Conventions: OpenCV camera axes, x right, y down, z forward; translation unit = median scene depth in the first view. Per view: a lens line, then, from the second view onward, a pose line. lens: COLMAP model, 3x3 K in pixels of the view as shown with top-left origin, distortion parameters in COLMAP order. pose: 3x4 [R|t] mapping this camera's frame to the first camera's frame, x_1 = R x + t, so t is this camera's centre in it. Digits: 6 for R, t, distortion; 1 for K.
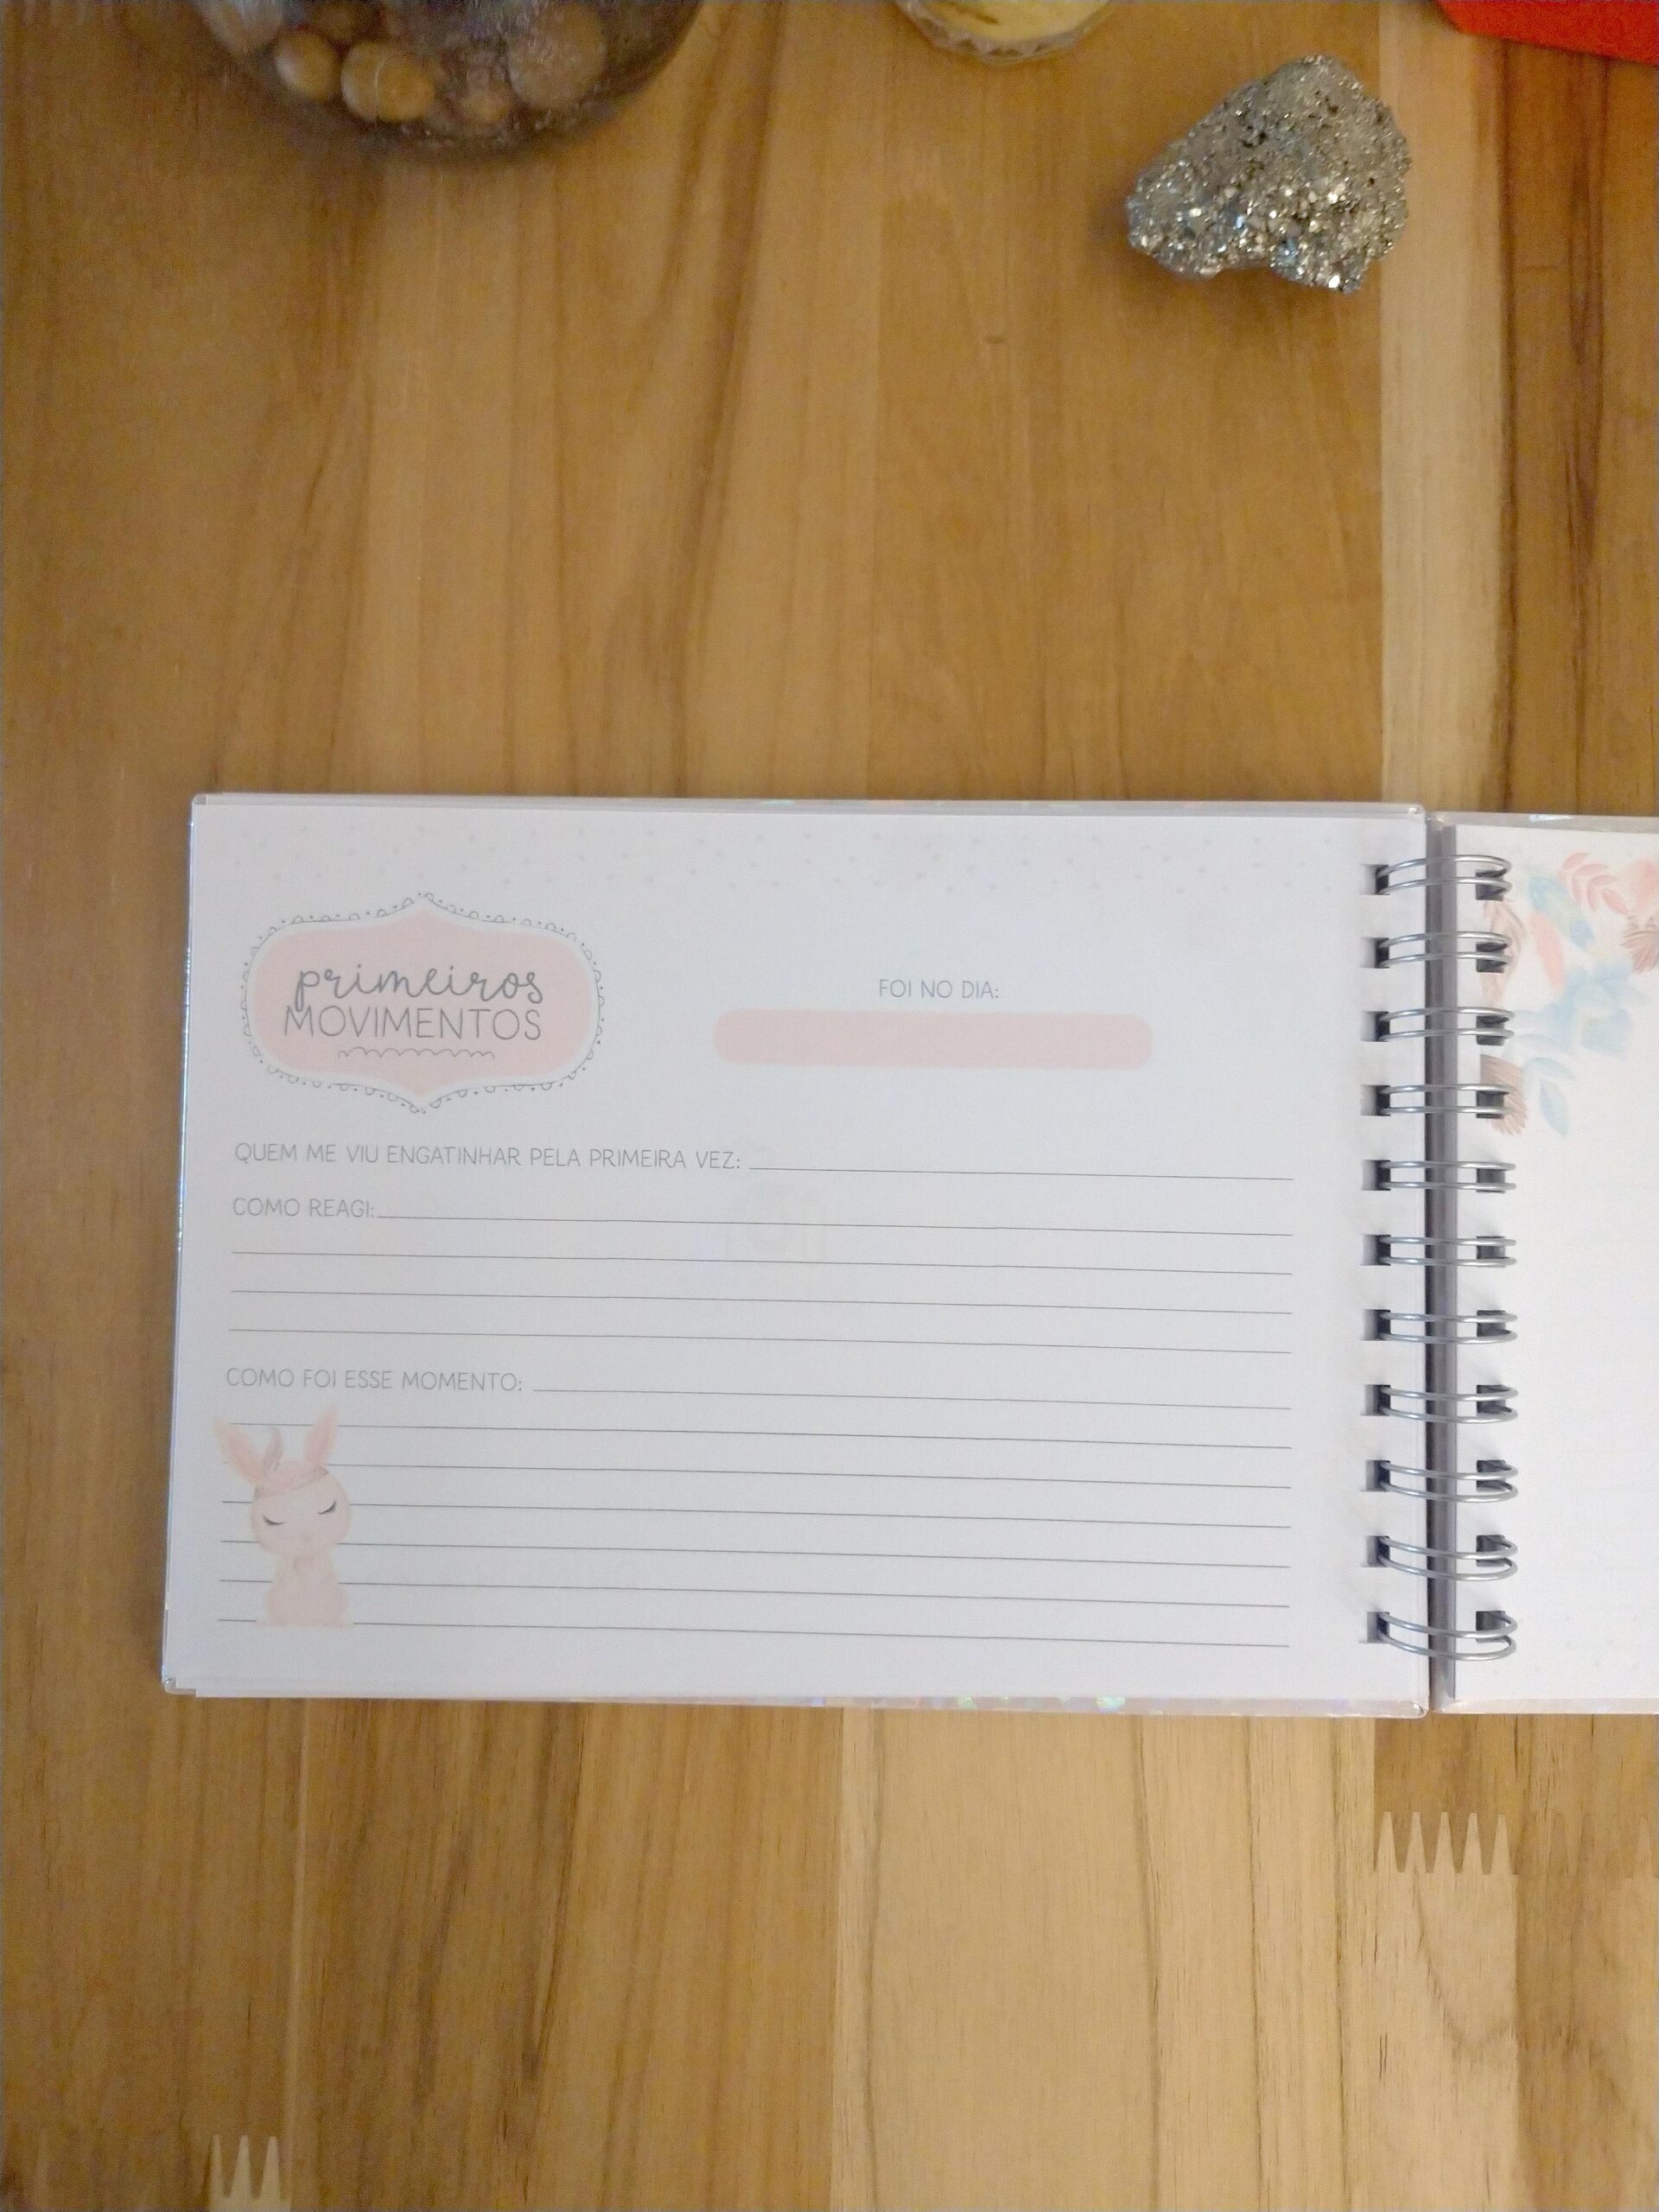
lens RADIAL K [[1521.5, 0, 837.3], [0, 1521.5, 1100.6], [0, 0, 1]] dist [-0.028103, 0.007823]
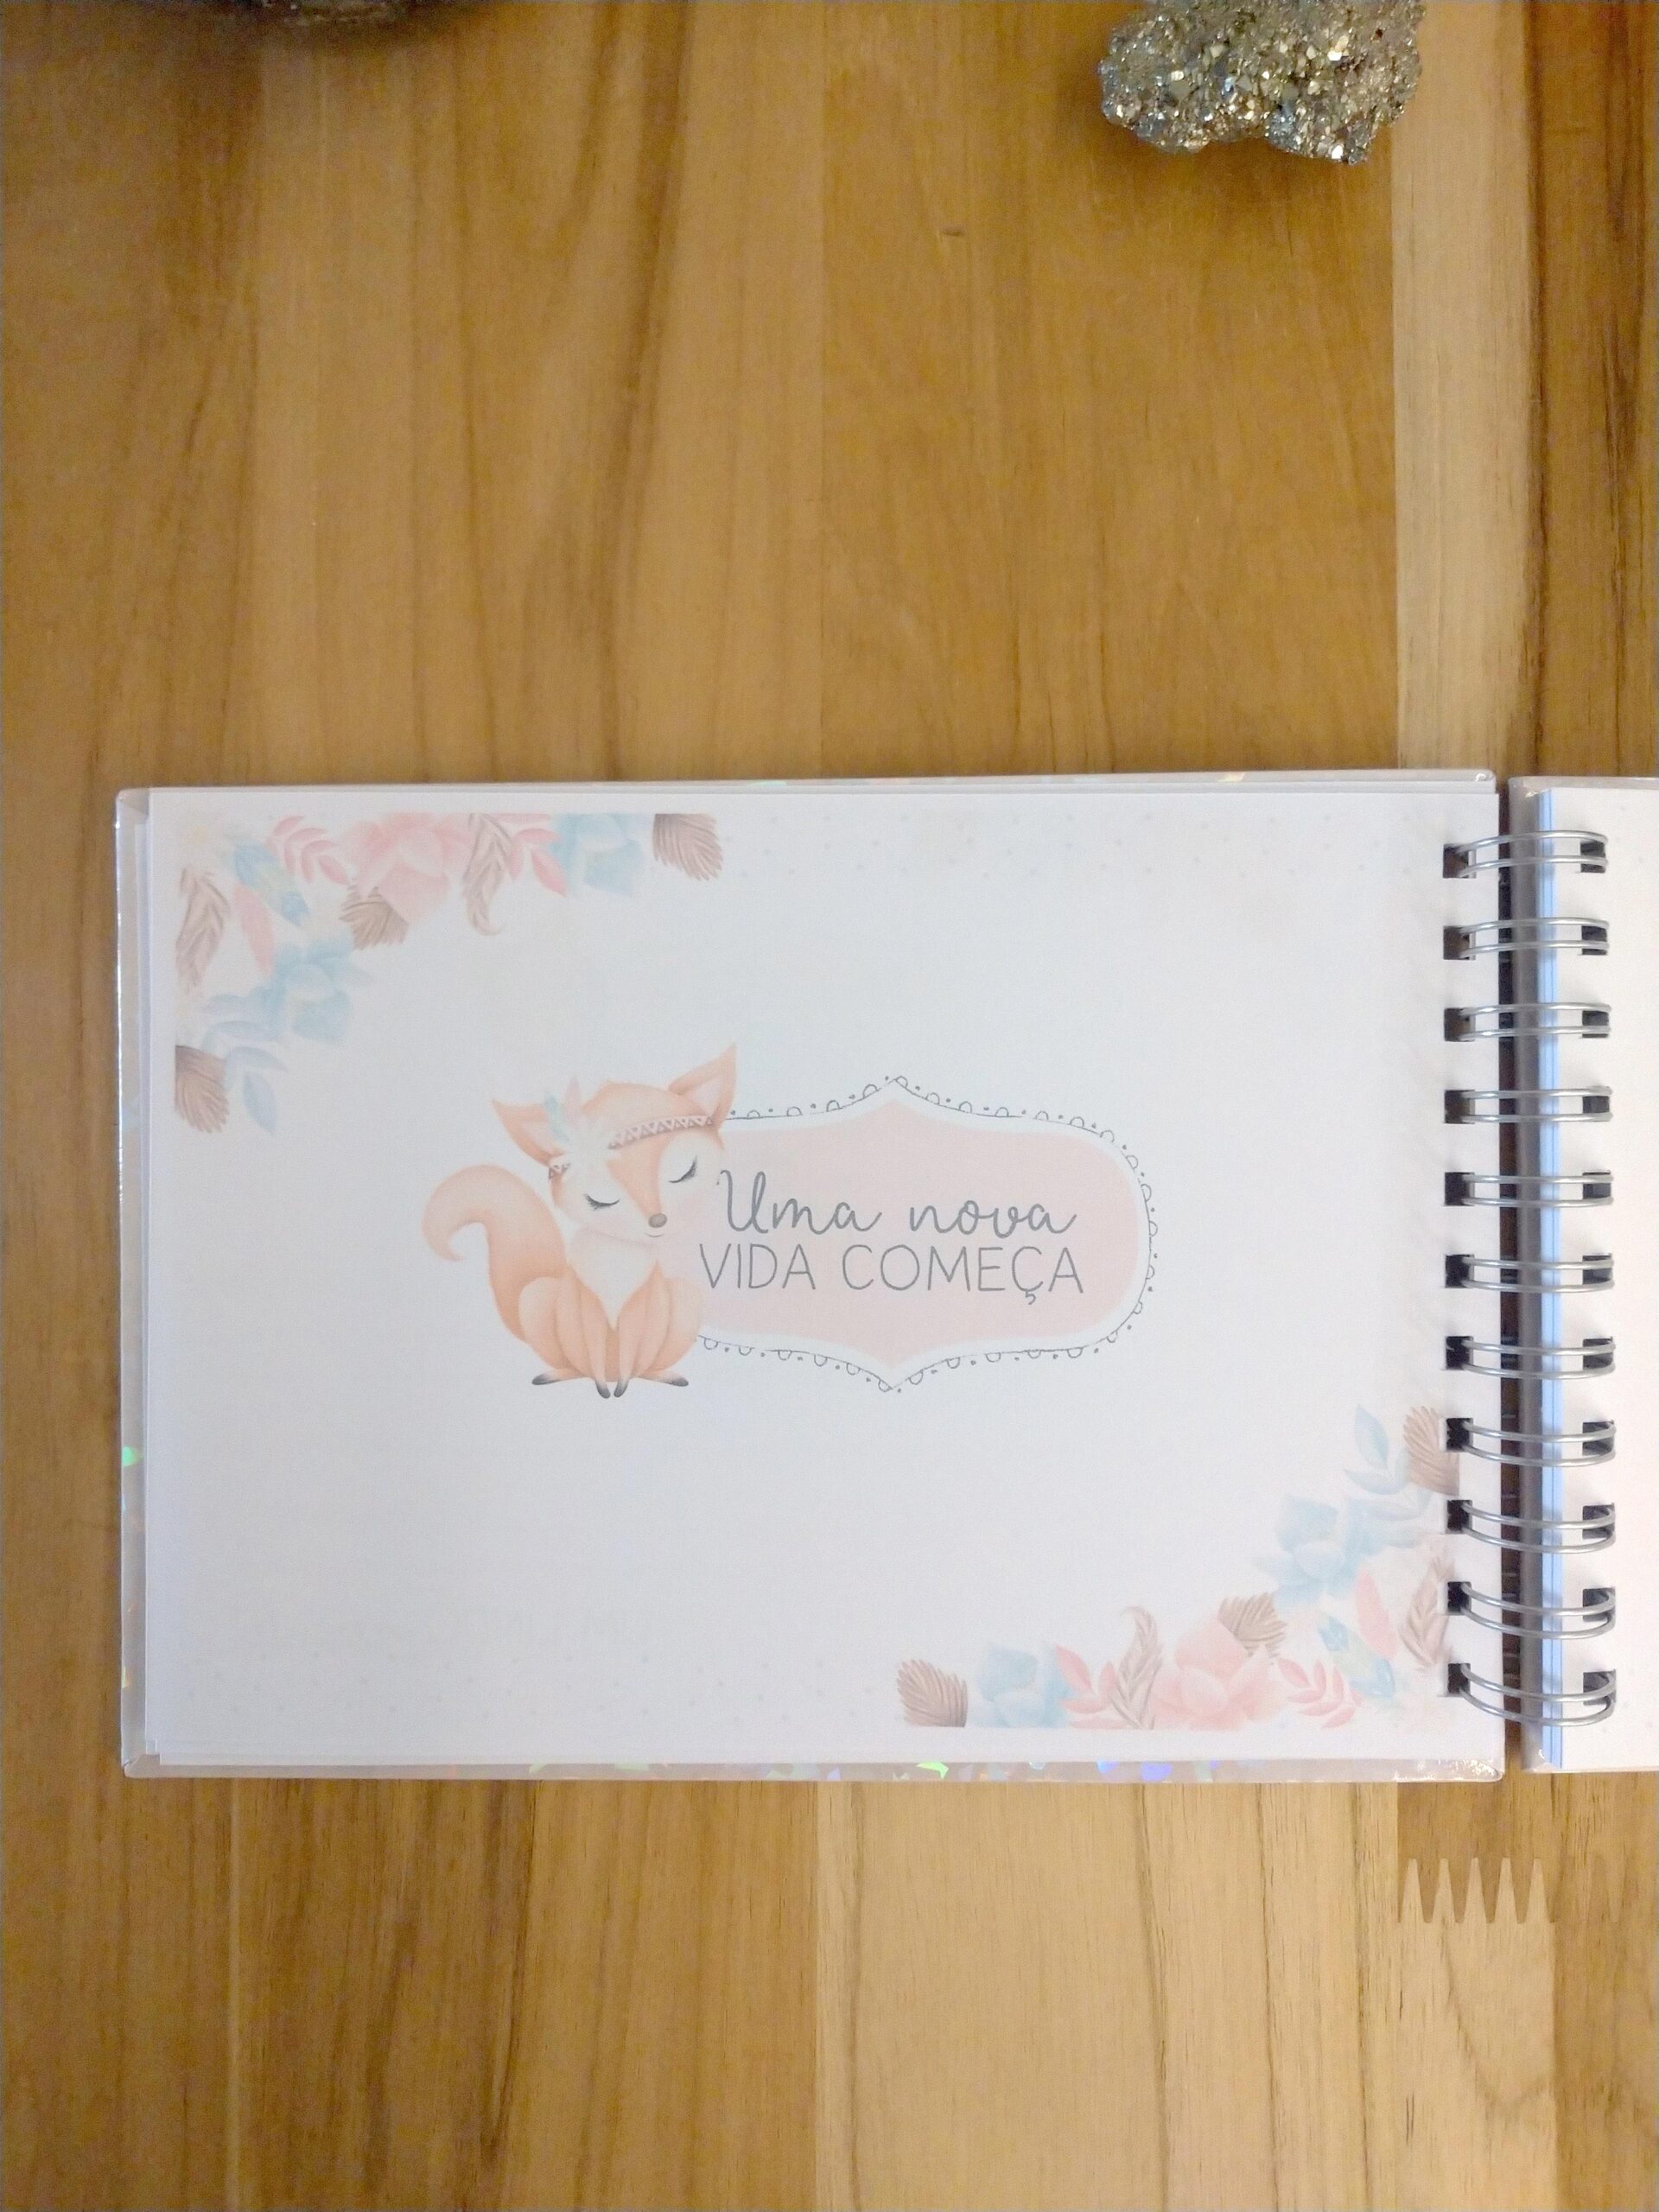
lens RADIAL K [[1485.3, 0, 819.4], [0, 1485.3, 1098.3], [0, 0, 1]] dist [-0.027163, 0.008790]
pose [[0.999698, -0.023627, -0.006756, 0.020674], [0.023903, 0.998737, 0.044202, -0.039285], [0.005703, -0.044350, 0.999000, 0.123999]]
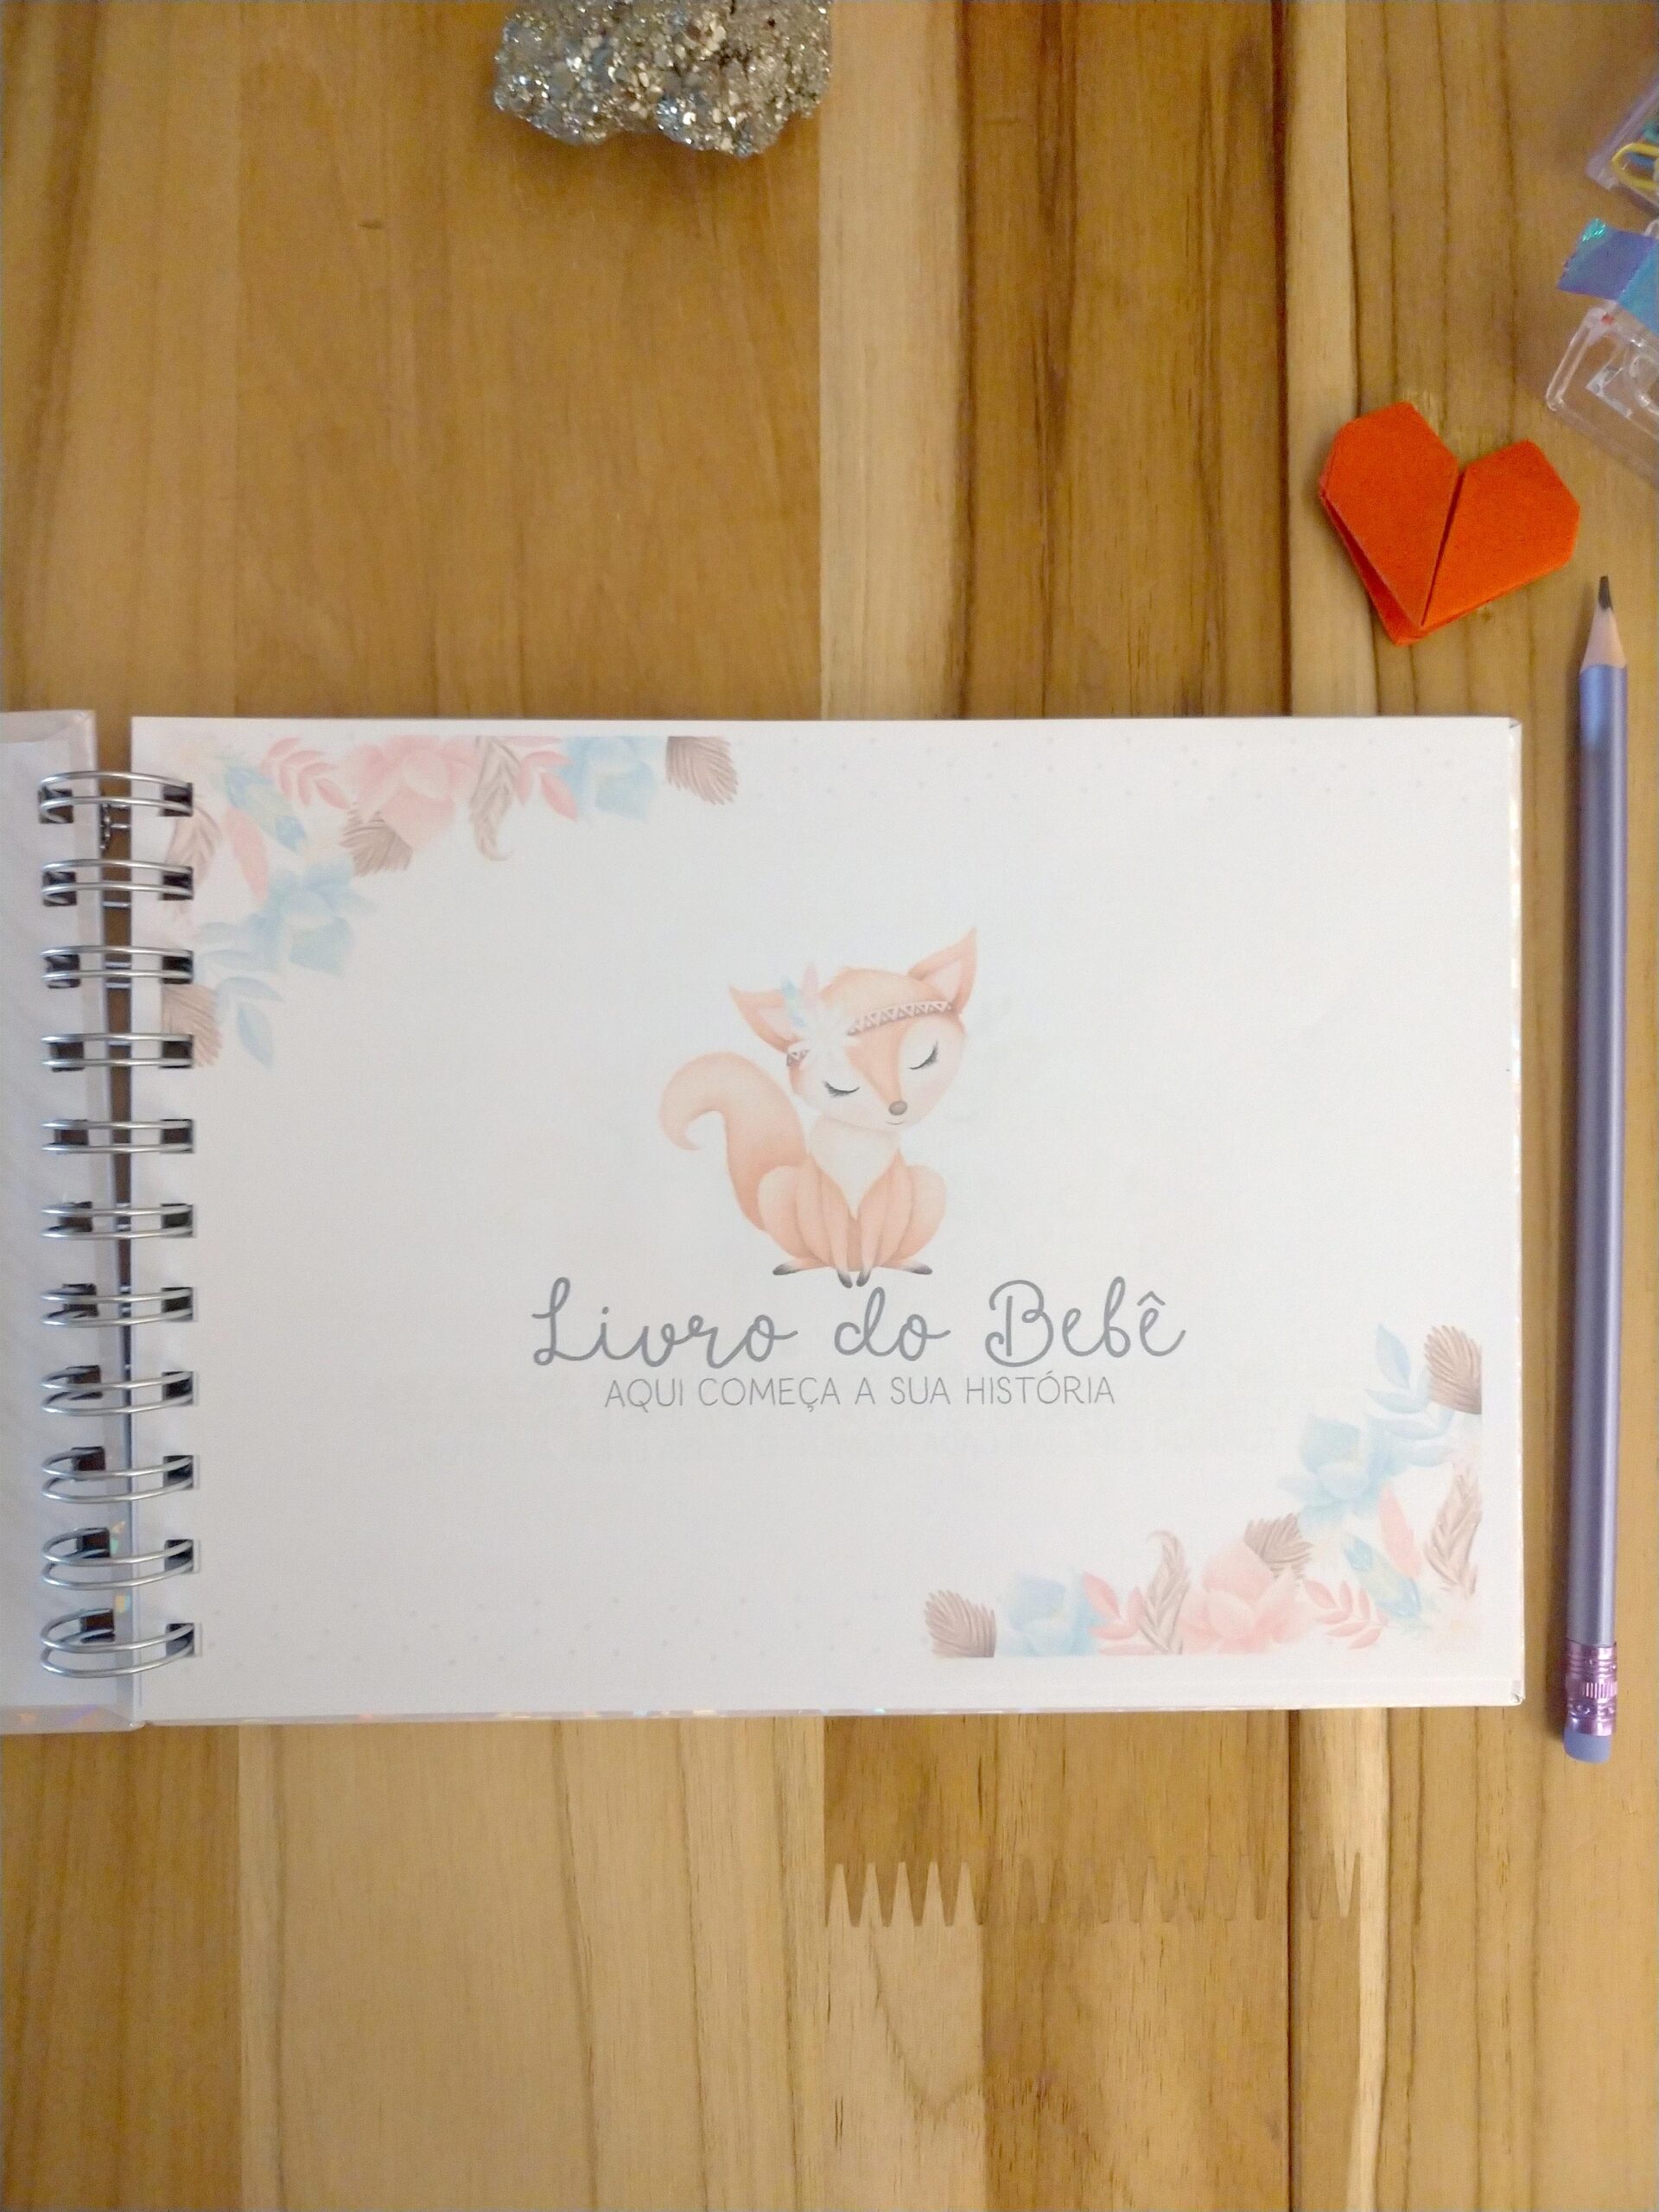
lens RADIAL K [[1521.5, 0, 837.3], [0, 1521.5, 1100.6], [0, 0, 1]] dist [-0.028103, 0.007823]
pose [[0.999310, -0.030750, 0.020829, 0.359339], [0.029513, 0.997921, 0.057286, -0.044310], [-0.022547, -0.056632, 0.998140, 0.108387]]
